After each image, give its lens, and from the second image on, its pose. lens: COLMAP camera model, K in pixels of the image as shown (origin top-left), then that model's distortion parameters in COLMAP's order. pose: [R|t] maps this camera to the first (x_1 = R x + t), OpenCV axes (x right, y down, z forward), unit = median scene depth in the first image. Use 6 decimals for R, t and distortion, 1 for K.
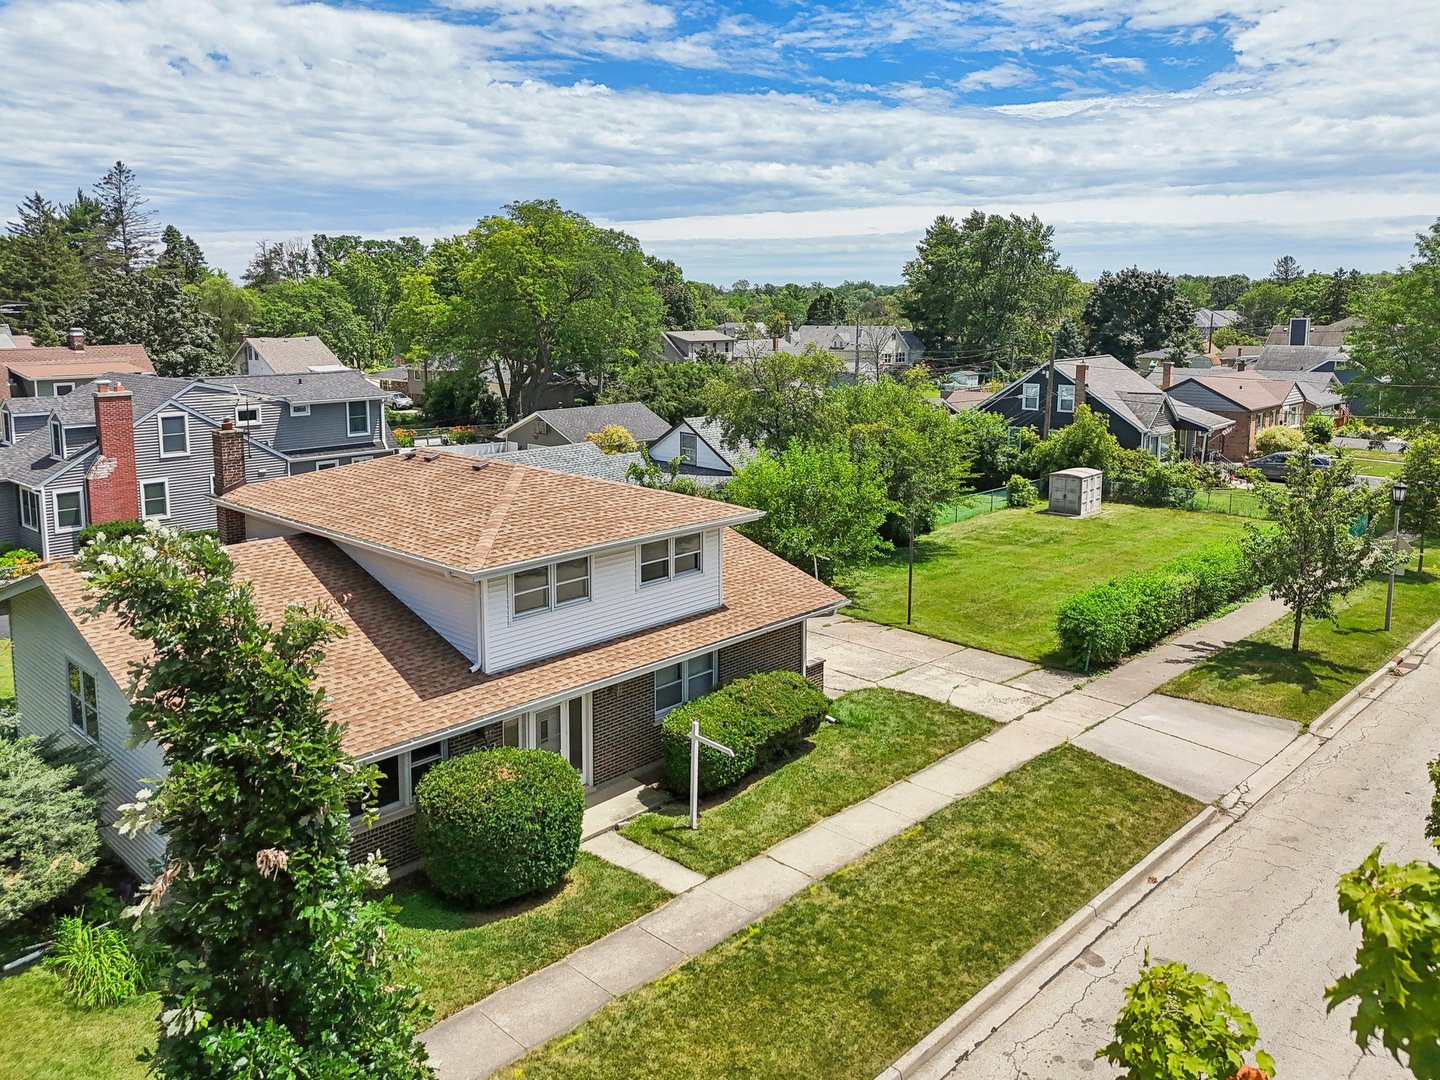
lens RADIAL K [[1108.3, 0, 750.9], [0, 1108.3, 423.9], [0, 0, 1]] dist [0.066990, -0.082088]
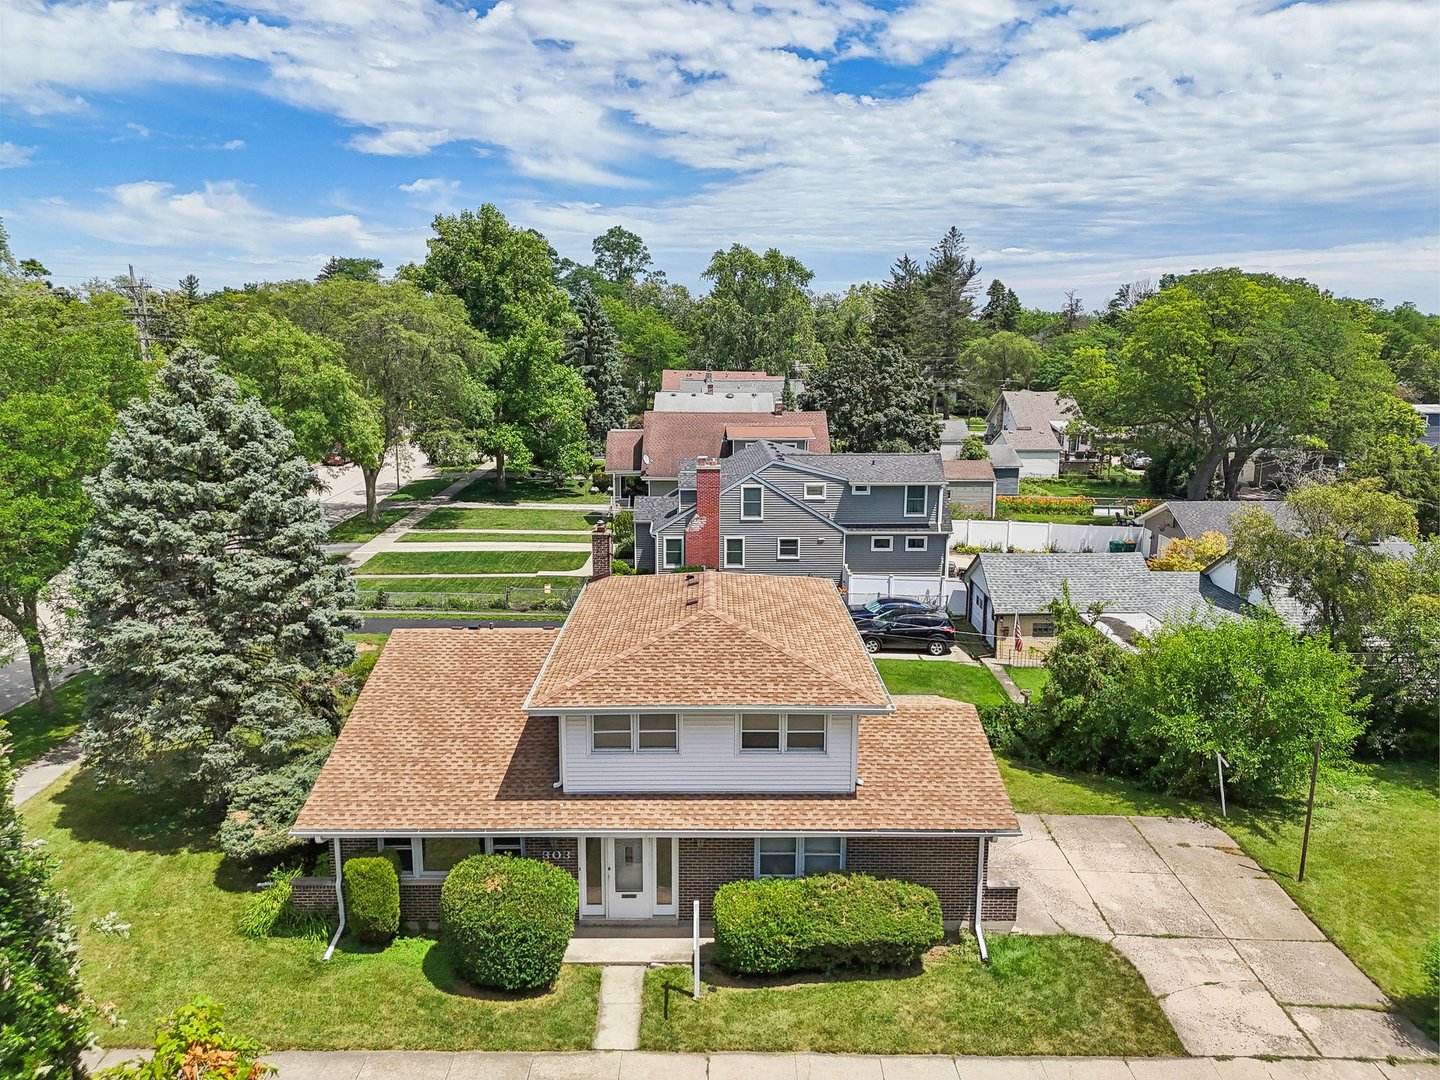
lens RADIAL K [[1077.2, 0, 720.0], [0, 1077.2, 540.0], [0, 0, 1]] dist [0.067515, -0.064037]
pose [[0.686835, 0.147701, -0.711647, 0.552223], [-0.085940, 0.988769, 0.122274, -0.163968], [0.721715, -0.022823, 0.691814, 0.291636]]
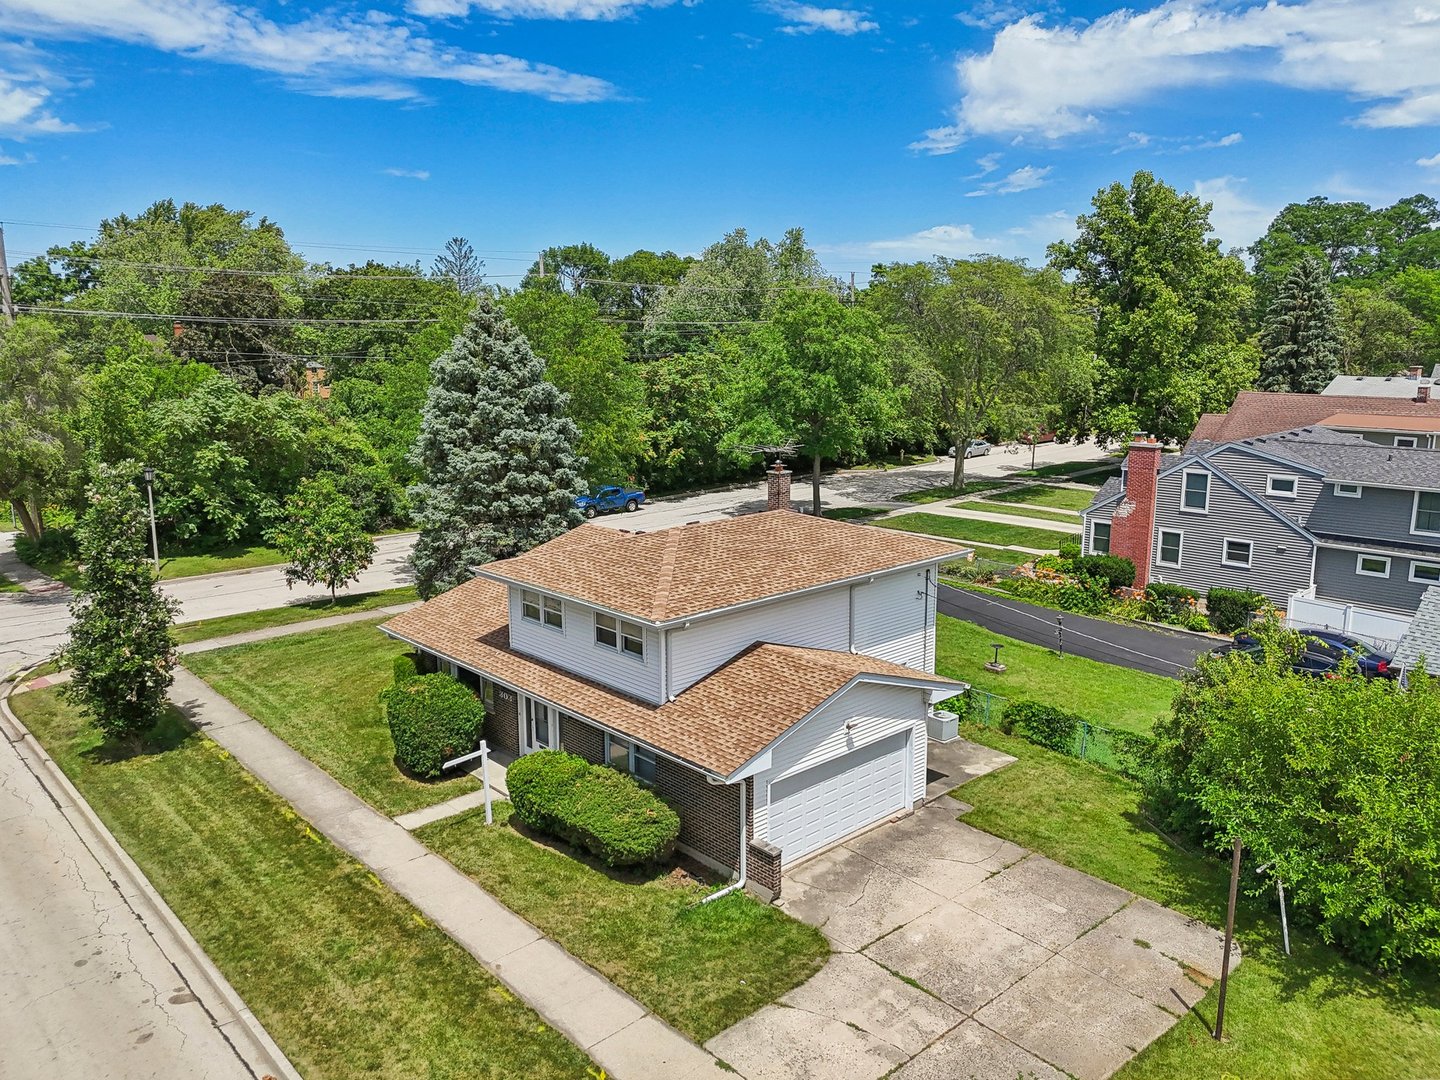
lens RADIAL K [[1077.2, 0, 720.0], [0, 1077.2, 540.0], [0, 0, 1]] dist [0.067515, -0.064037]
pose [[-0.086895, 0.198743, -0.976192, 0.929296], [-0.103508, 0.972794, 0.207264, -0.198632], [0.990826, 0.119054, -0.063960, 1.153370]]
